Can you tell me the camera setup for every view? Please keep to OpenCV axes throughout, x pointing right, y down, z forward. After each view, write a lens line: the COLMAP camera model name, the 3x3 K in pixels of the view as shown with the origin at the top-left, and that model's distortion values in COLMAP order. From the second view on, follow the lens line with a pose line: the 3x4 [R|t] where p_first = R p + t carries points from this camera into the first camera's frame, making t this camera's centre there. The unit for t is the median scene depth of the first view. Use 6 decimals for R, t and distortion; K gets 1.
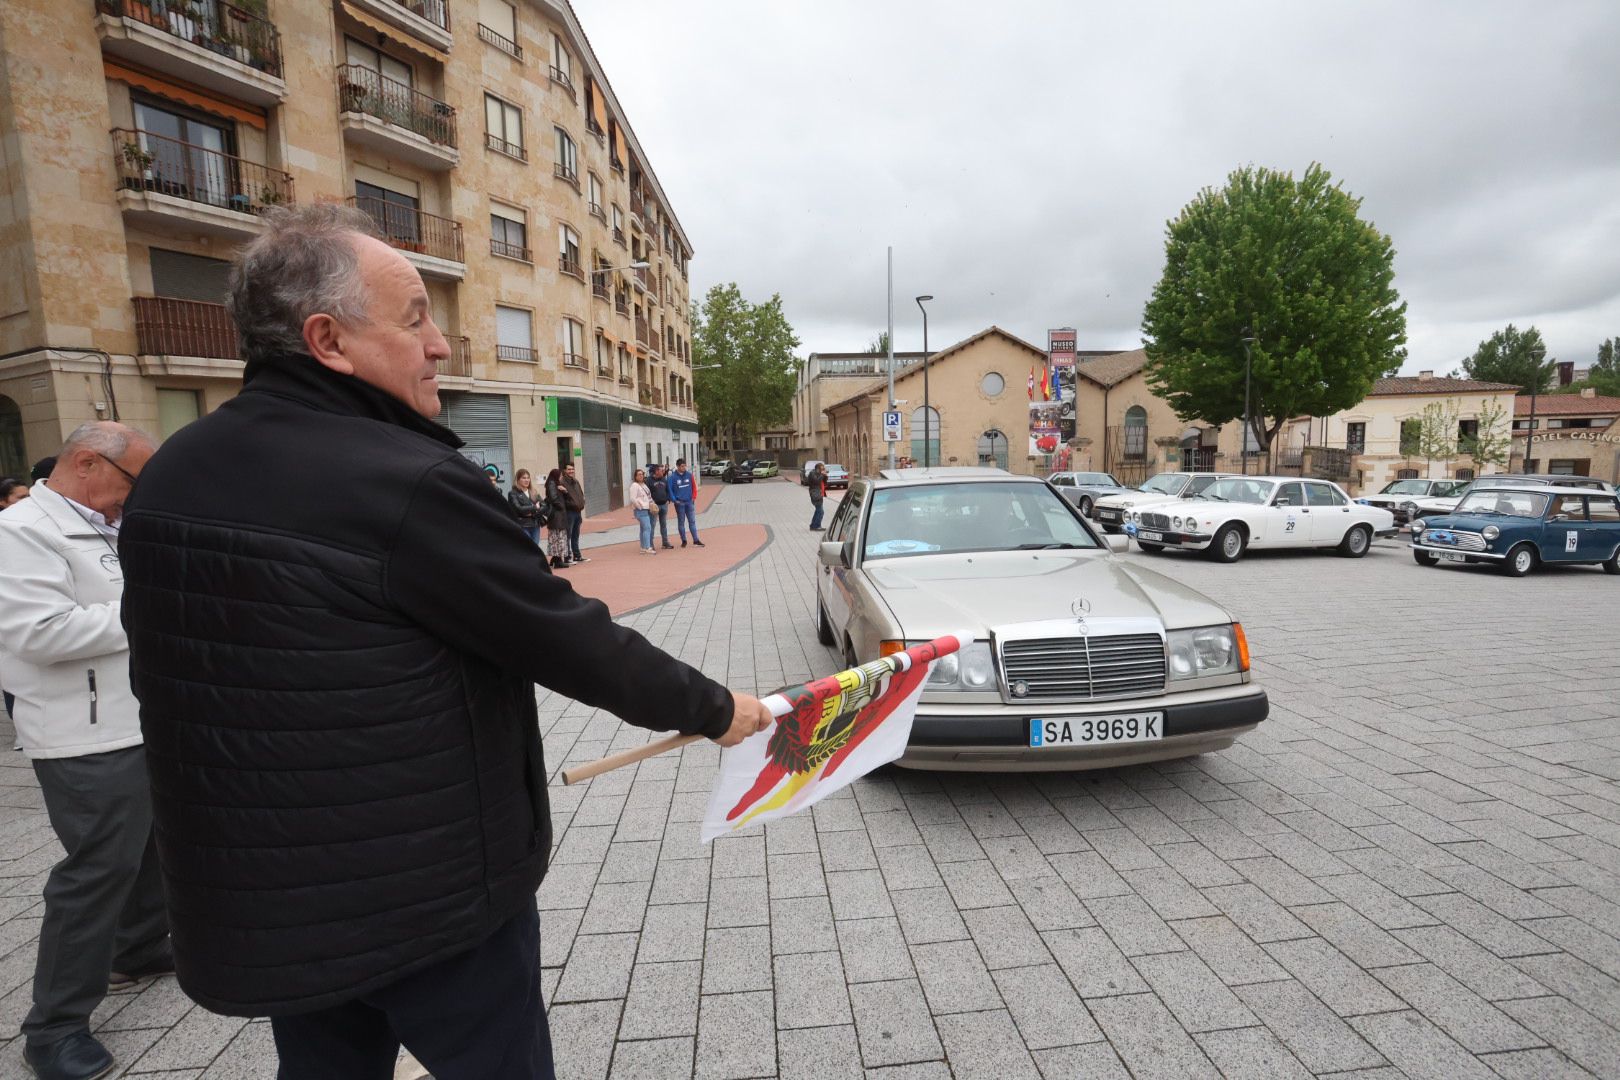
lens RADIAL K [[734.1, 0, 798.3], [0, 734.1, 535.2], [0, 0, 1]] dist [-0.071502, 0.026295]
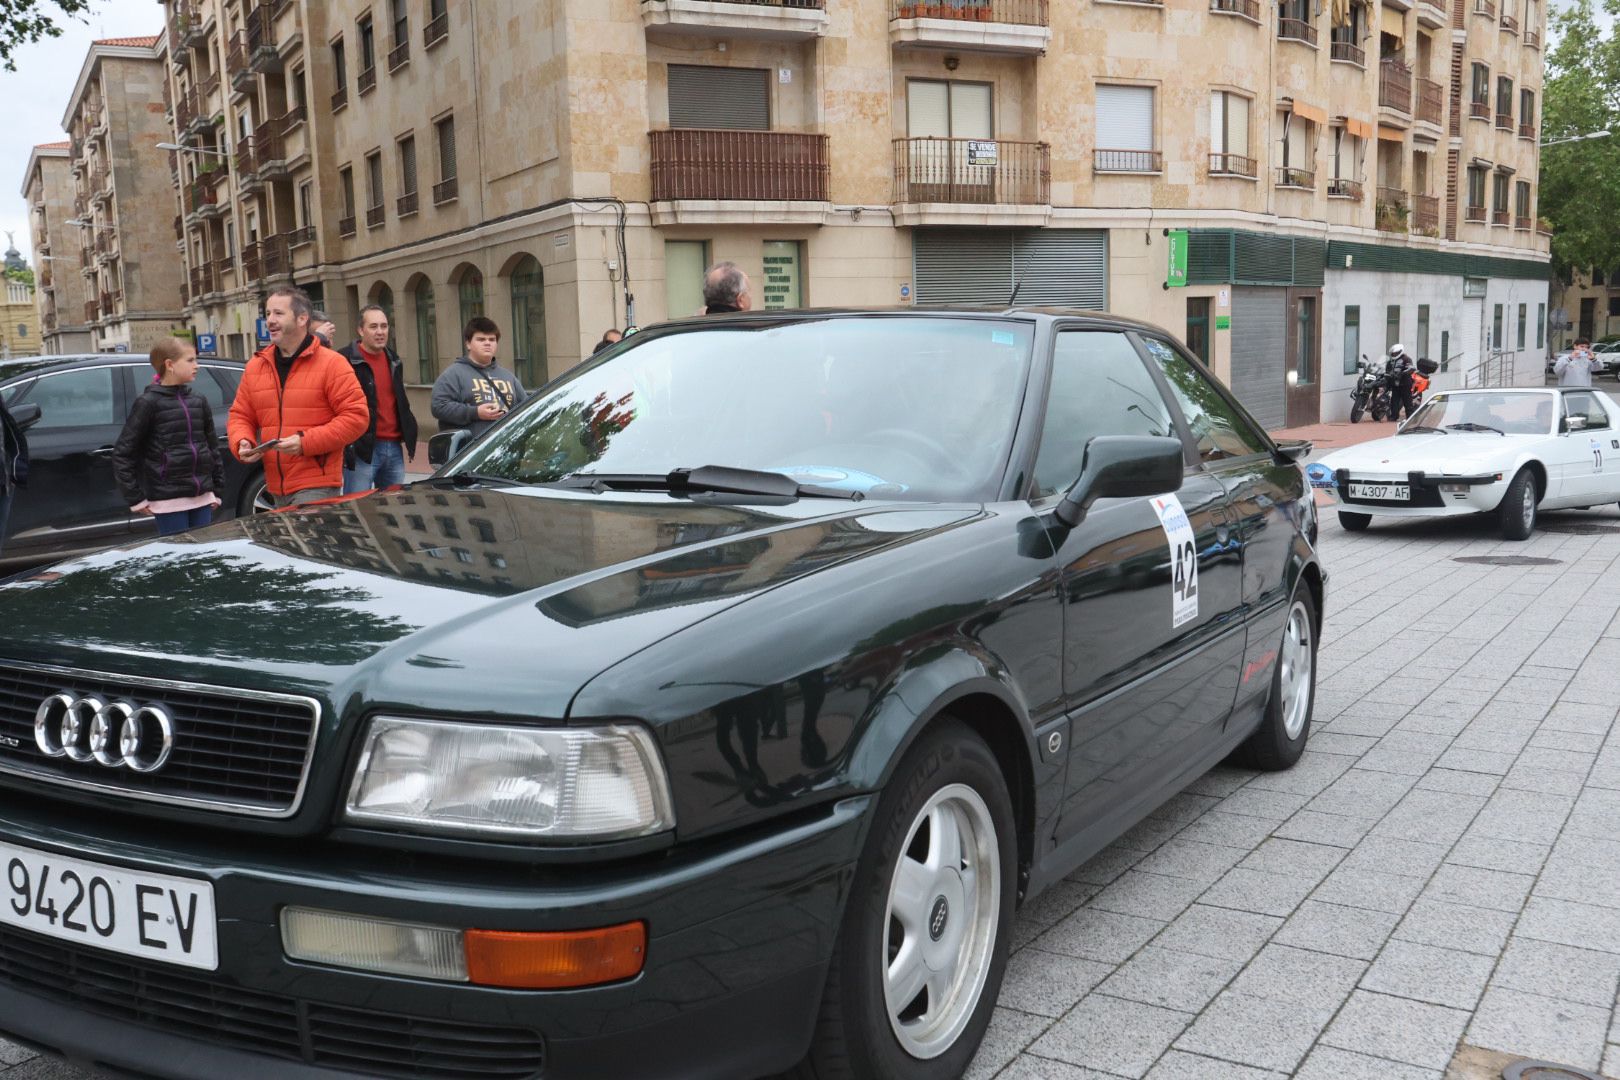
lens RADIAL K [[1517.2, 0, 792.0], [0, 1517.2, 543.3], [0, 0, 1]] dist [-0.024404, 0.119090]
pose [[0.803343, 0.084221, -0.589531, 0.115969], [-0.065930, 0.996442, 0.052511, 0.016603], [0.591856, -0.003317, 0.806037, -0.141891]]
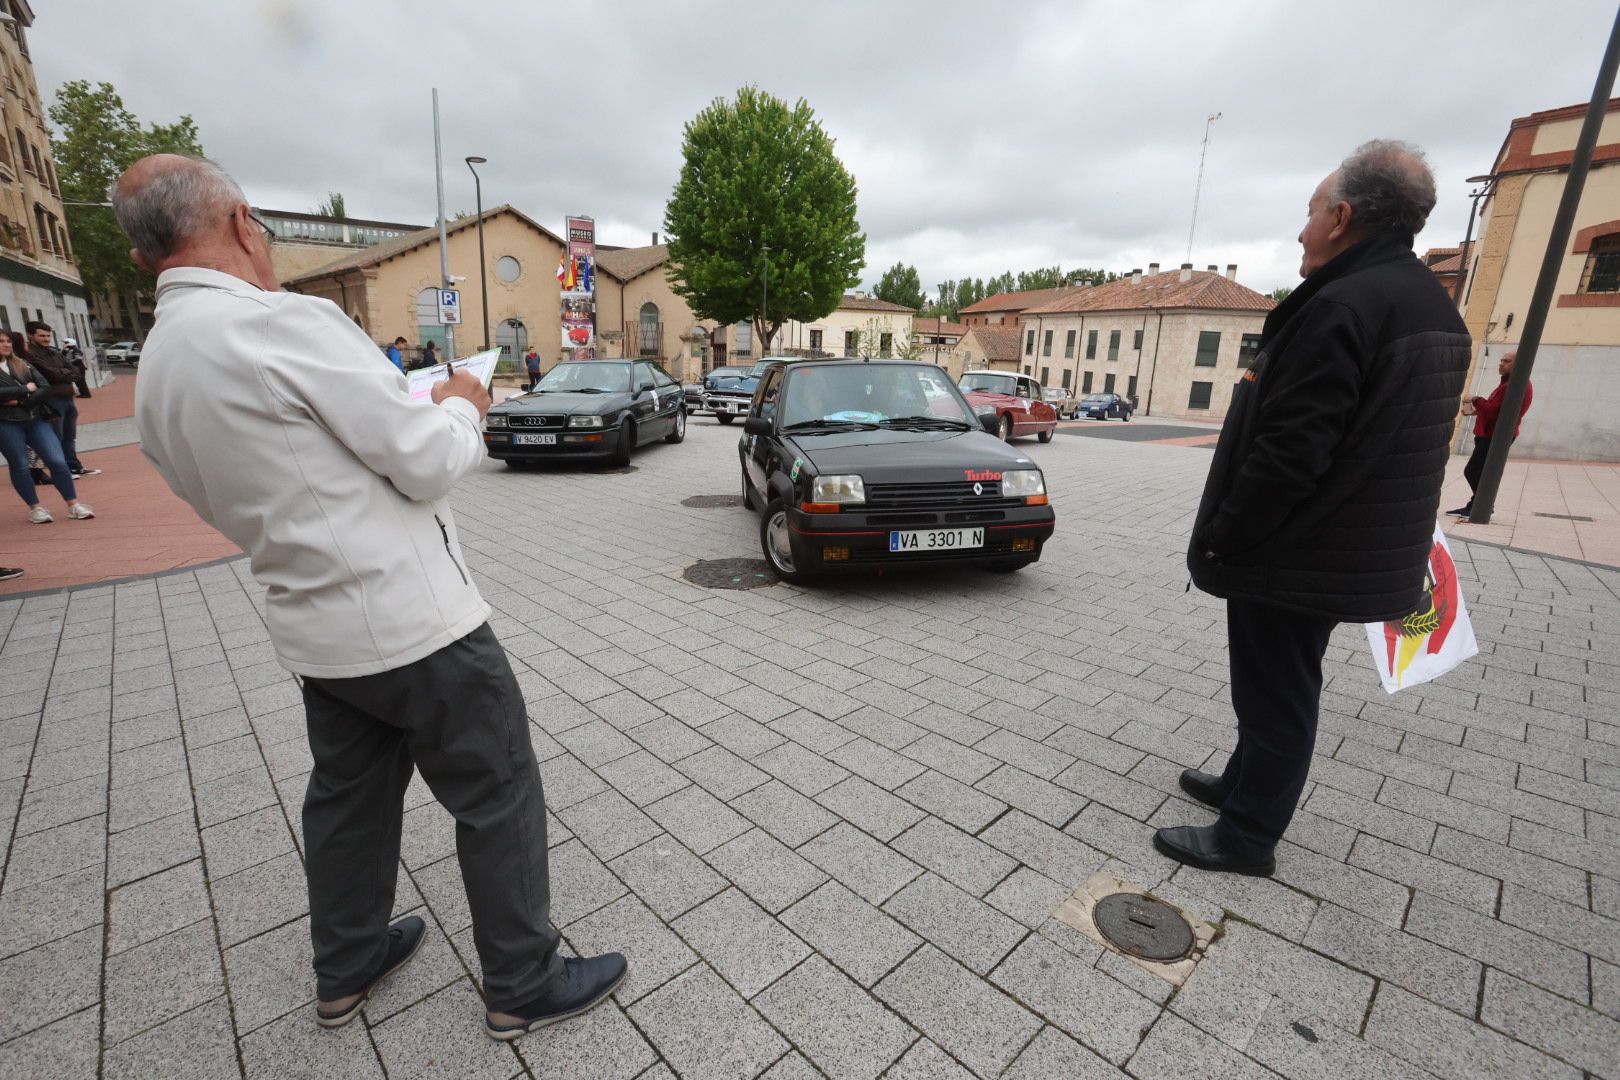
lens RADIAL K [[734.1, 0, 798.3], [0, 734.1, 535.2], [0, 0, 1]] dist [-0.071502, 0.026295]
pose [[0.776661, -0.111699, 0.619937, -0.082682], [0.024395, 0.988748, 0.147588, 0.005047], [-0.629447, -0.099503, 0.770646, 0.032206]]
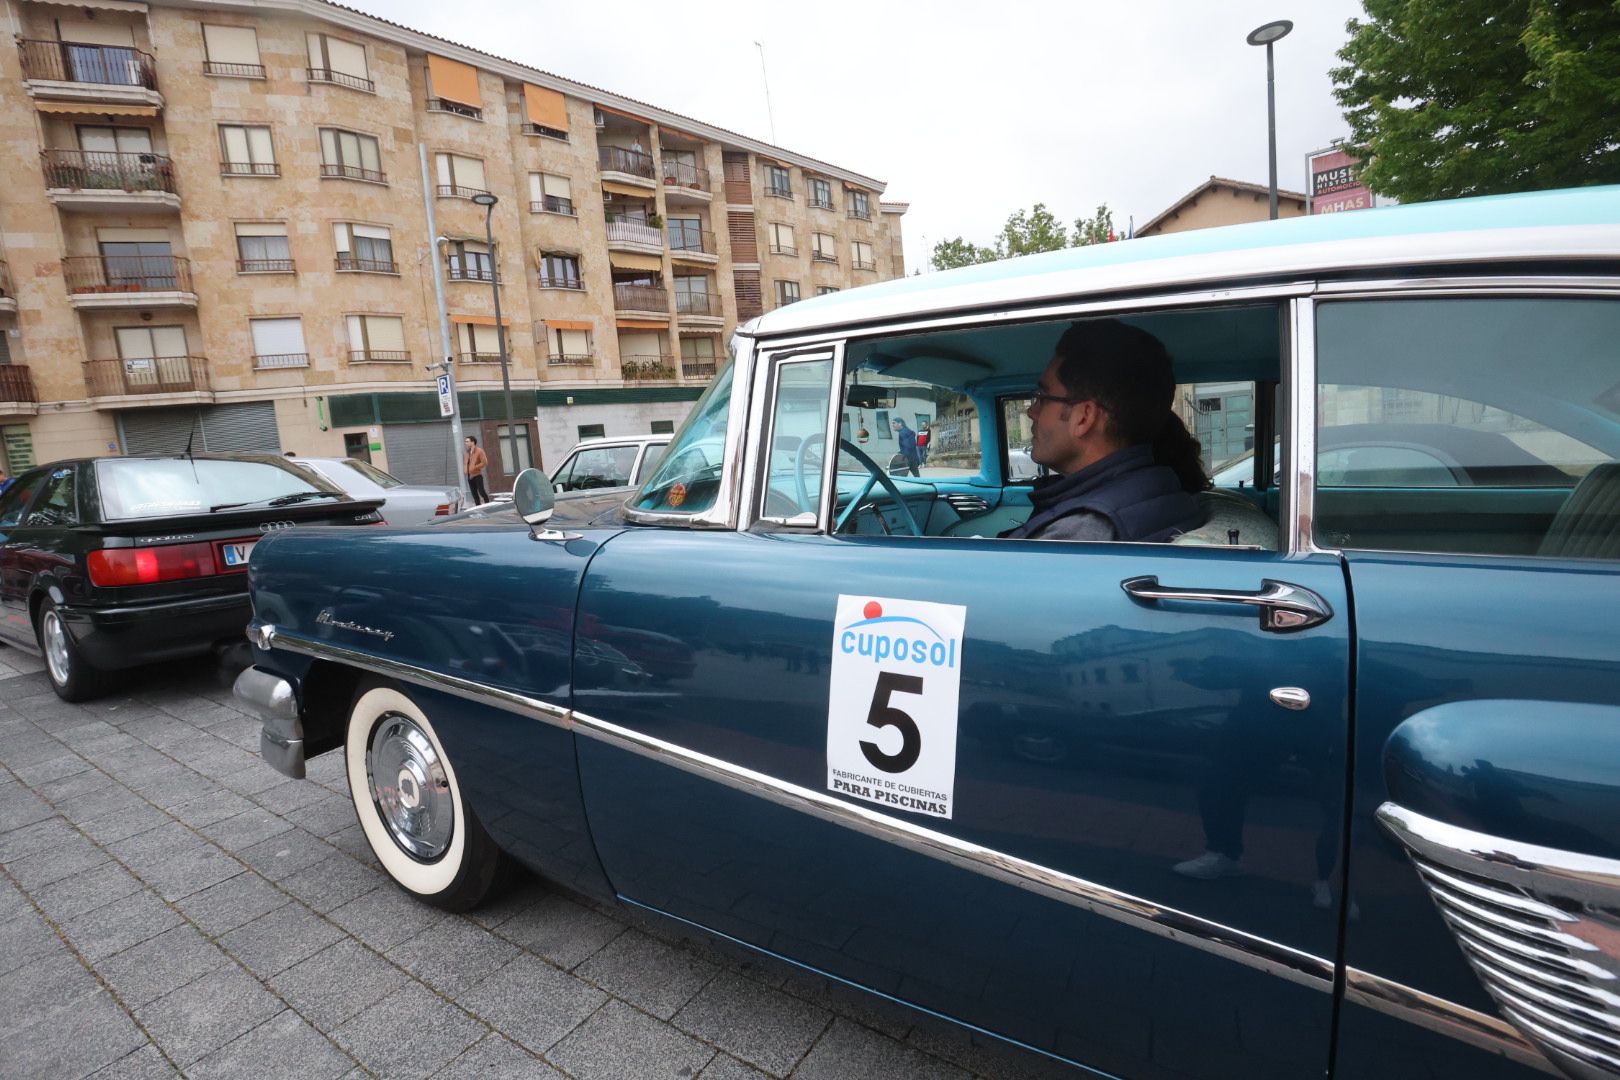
lens RADIAL K [[734.1, 0, 798.3], [0, 734.1, 535.2], [0, 0, 1]] dist [-0.071502, 0.026295]
pose [[0.733431, 0.043754, -0.678355, 0.618672], [-0.011577, 0.998586, 0.051891, -0.037676], [0.679666, -0.030205, 0.732900, 0.507334]]
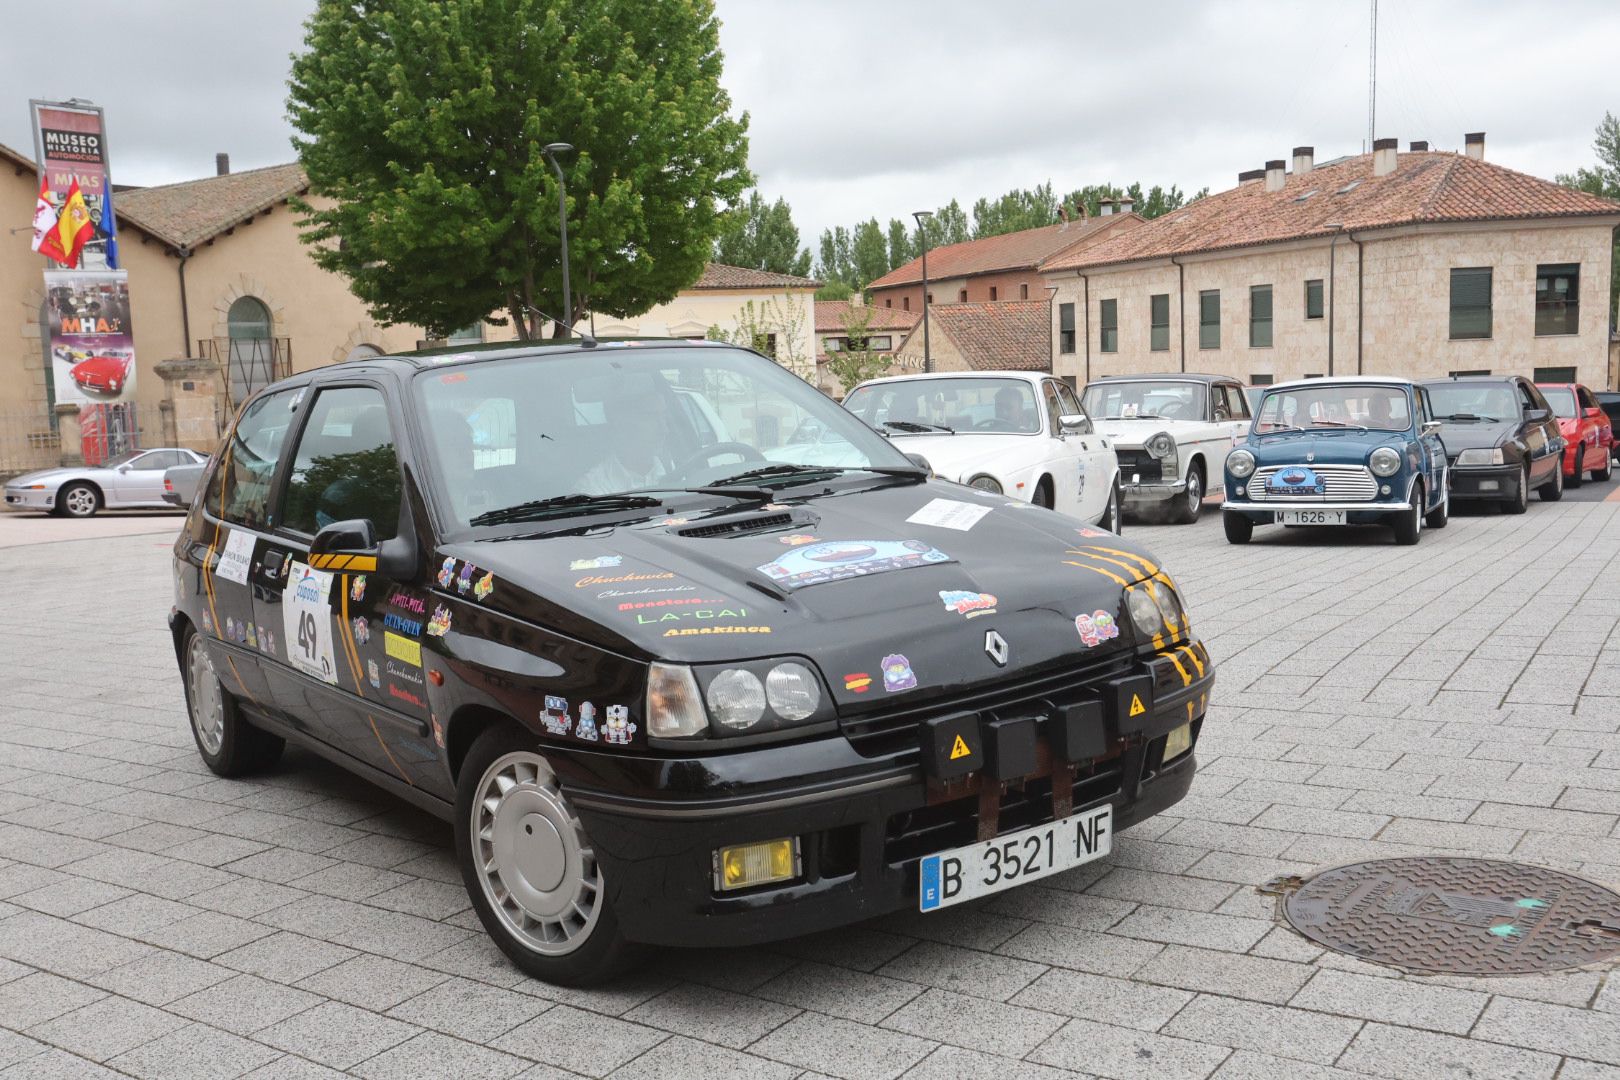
lens RADIAL K [[1483.2, 0, 769.9], [0, 1483.2, 541.7], [0, 0, 1]] dist [0.039218, 0.000675]
pose [[0.657679, -0.088653, 0.748064, -0.053824], [0.114186, 0.993308, 0.017327, -0.005731], [-0.744594, 0.074023, 0.663401, 0.211662]]
